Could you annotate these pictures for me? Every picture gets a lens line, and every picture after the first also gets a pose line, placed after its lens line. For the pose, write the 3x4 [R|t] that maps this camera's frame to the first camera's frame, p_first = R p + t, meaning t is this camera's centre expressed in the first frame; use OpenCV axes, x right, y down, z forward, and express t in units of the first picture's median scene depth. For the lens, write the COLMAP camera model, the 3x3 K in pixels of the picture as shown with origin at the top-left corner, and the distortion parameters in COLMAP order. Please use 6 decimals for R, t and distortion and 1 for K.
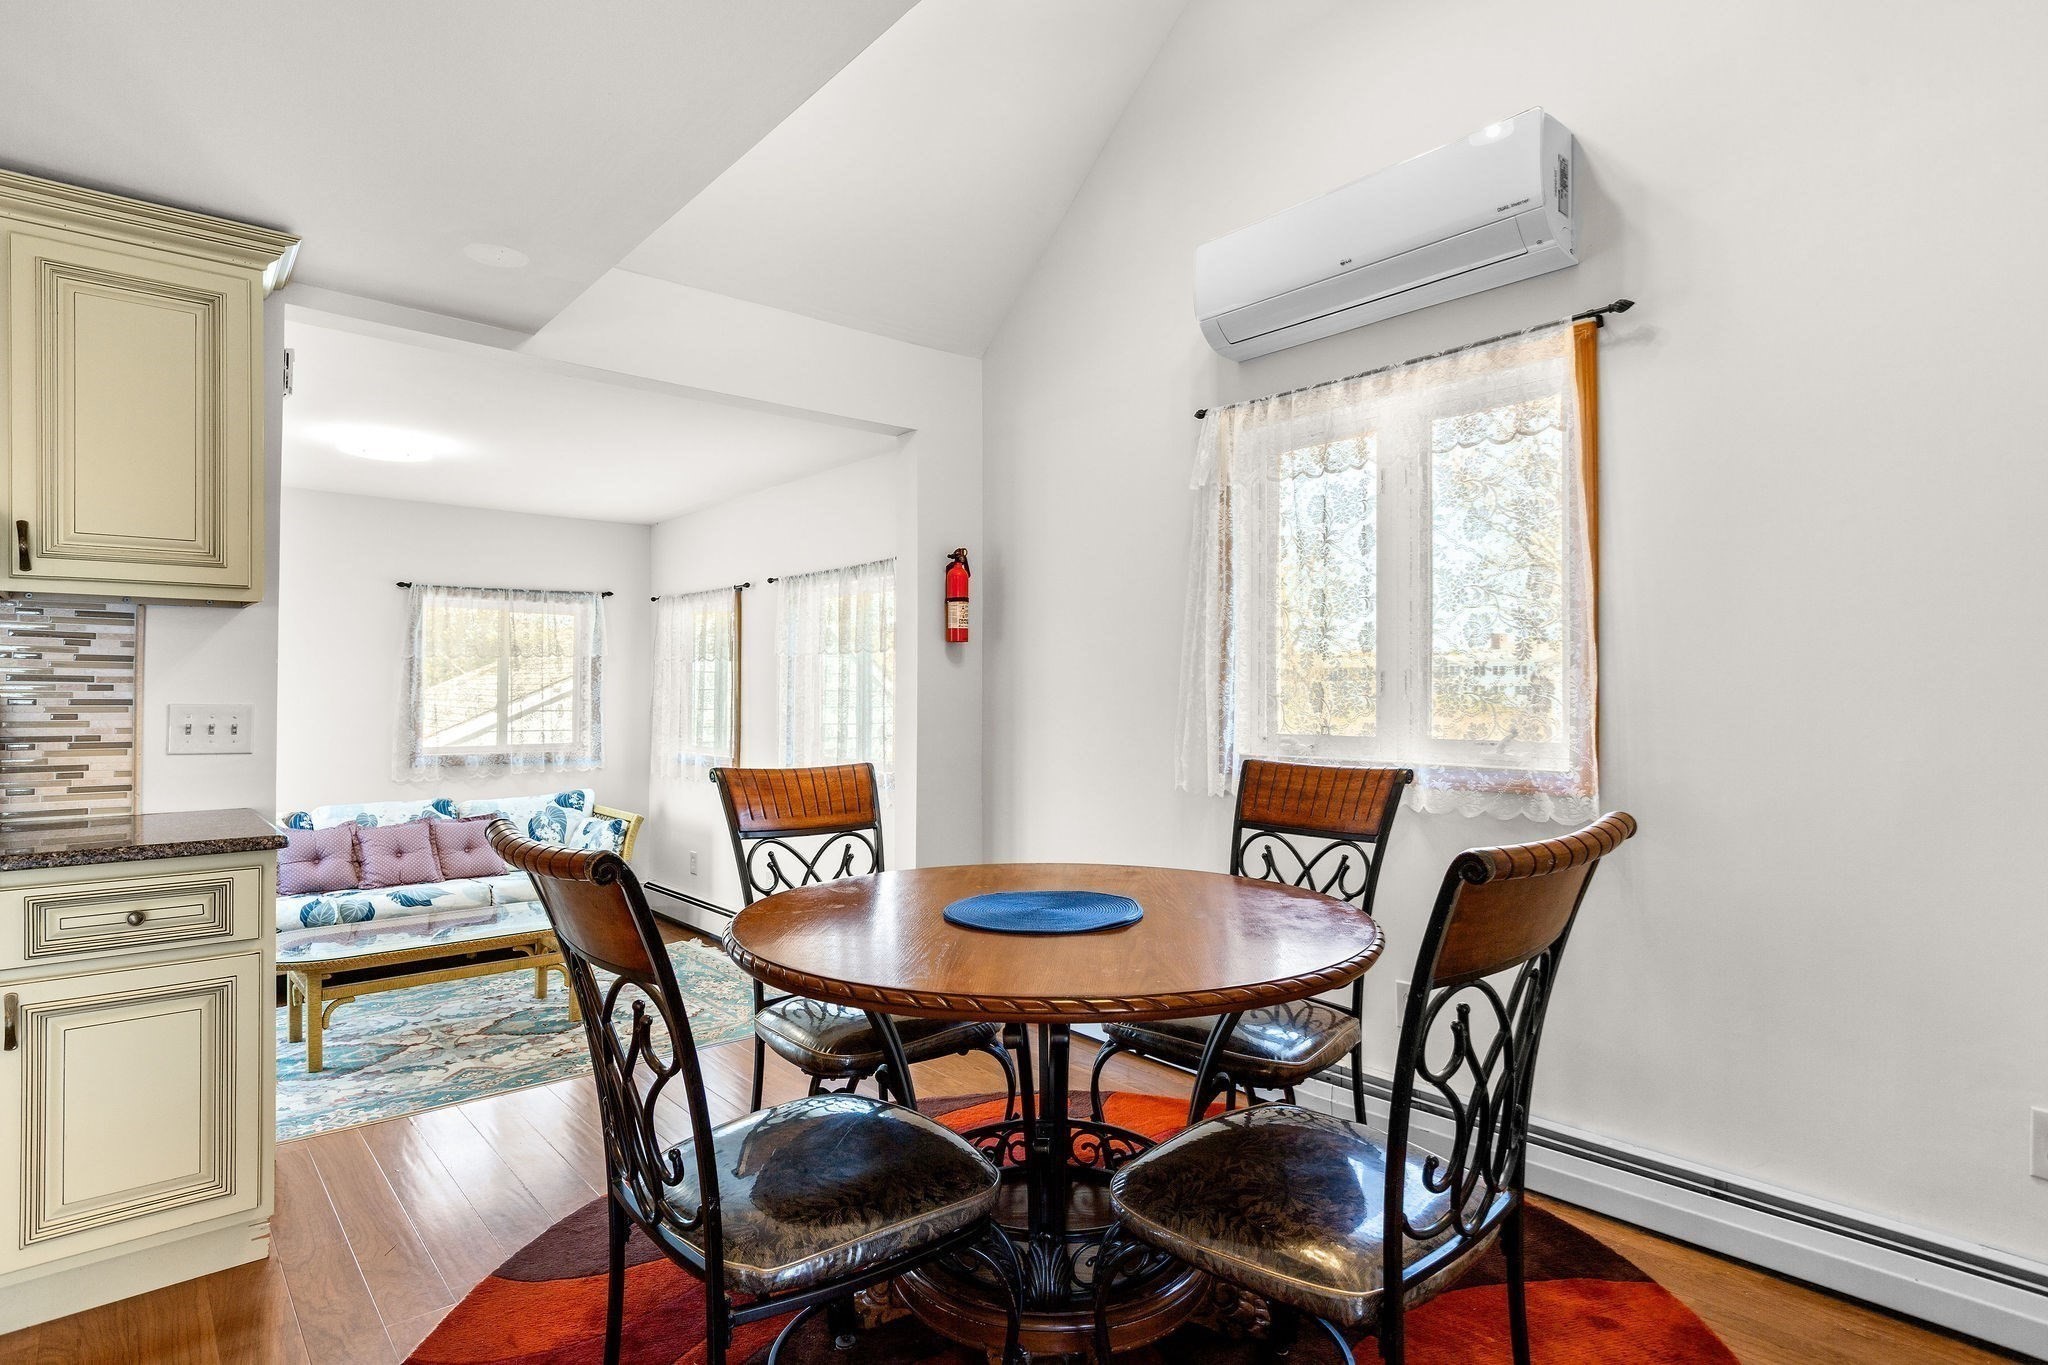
lens RADIAL K [[1064.0, 0, 1012.0], [0, 1064.0, 688.1], [0, 0, 1]] dist [0.001514, 0.000183]
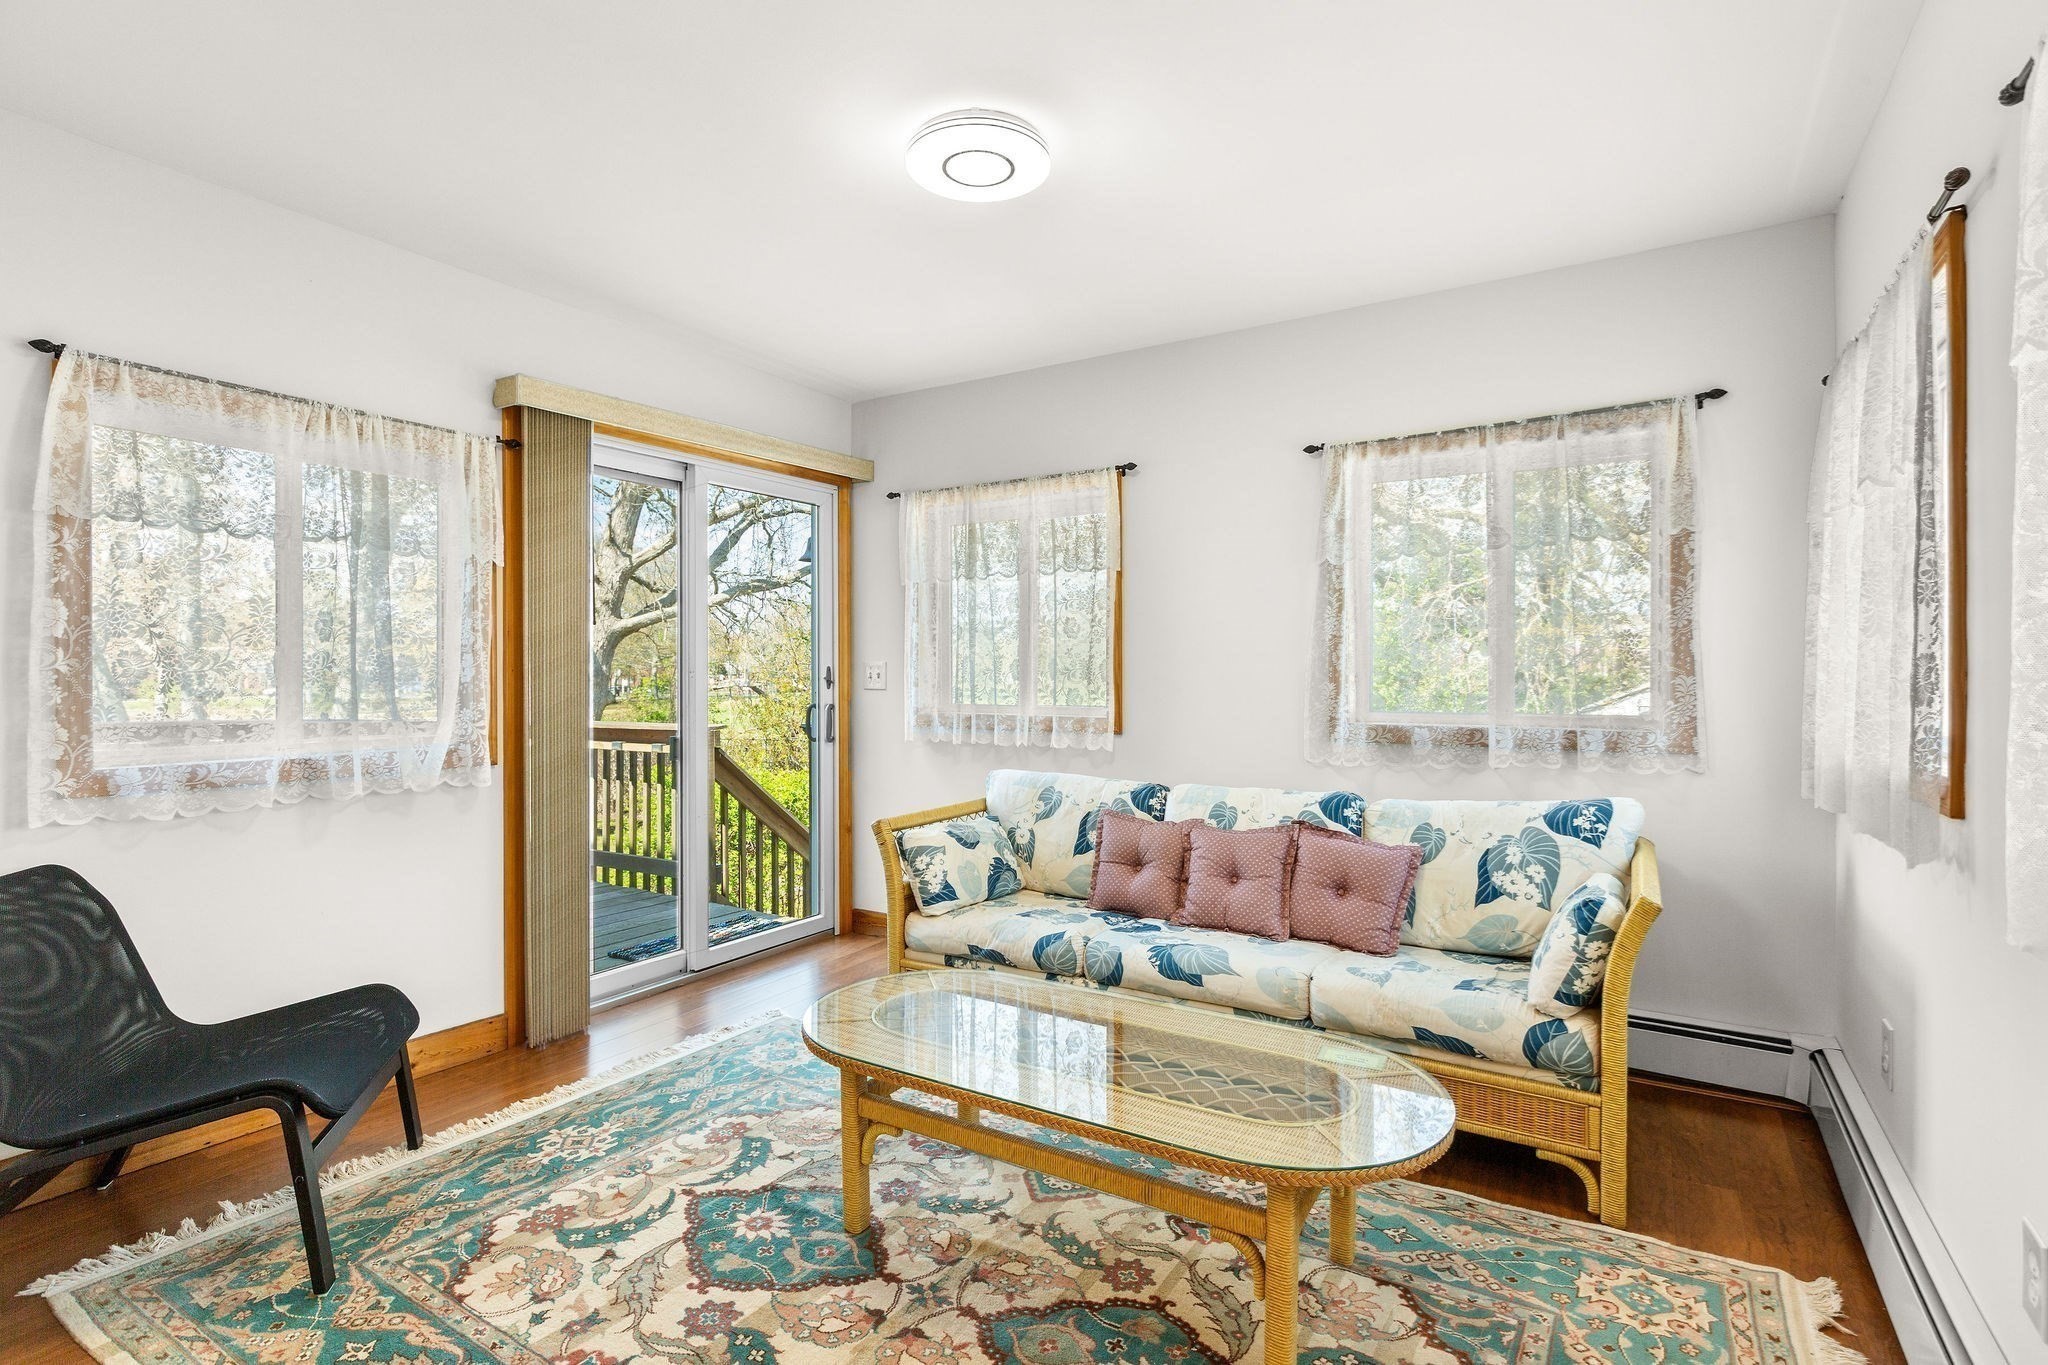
lens RADIAL K [[979.7, 0, 1024.0], [0, 979.7, 682.5], [0, 0, 1]] dist [-0.001535, -0.000113]
pose [[0.300059, 0.011067, -0.953857, -0.070313], [0.006547, 0.999885, 0.013660, 0.031513], [0.953898, -0.010344, 0.299952, 0.661849]]
